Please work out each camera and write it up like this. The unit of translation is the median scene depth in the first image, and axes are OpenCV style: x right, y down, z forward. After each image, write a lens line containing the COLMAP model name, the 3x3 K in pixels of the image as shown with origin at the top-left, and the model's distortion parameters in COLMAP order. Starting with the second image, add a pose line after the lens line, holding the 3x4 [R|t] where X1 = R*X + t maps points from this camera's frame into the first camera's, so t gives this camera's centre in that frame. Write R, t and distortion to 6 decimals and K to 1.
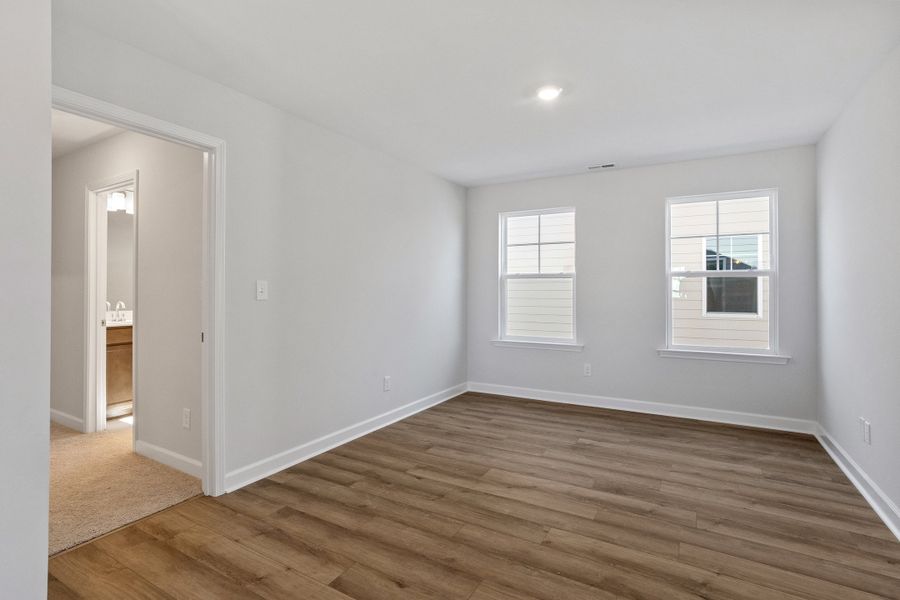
lens RADIAL K [[432.1, 0, 450.6], [0, 432.1, 295.2], [0, 0, 1]] dist [0.002649, 0.000792]
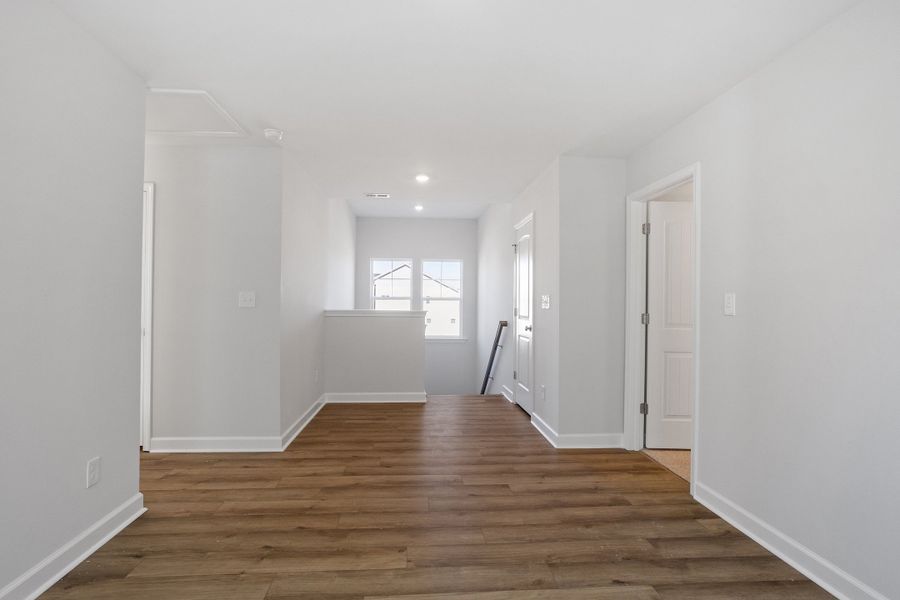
lens RADIAL K [[432.1, 0, 447.8], [0, 432.1, 300.3], [0, 0, 1]] dist [0.002649, 0.000792]
pose [[-0.818535, -0.011107, -0.574349, 0.669410], [-0.014116, 0.999900, 0.000780, -0.015700], [0.574283, 0.008746, -0.818610, 1.742695]]
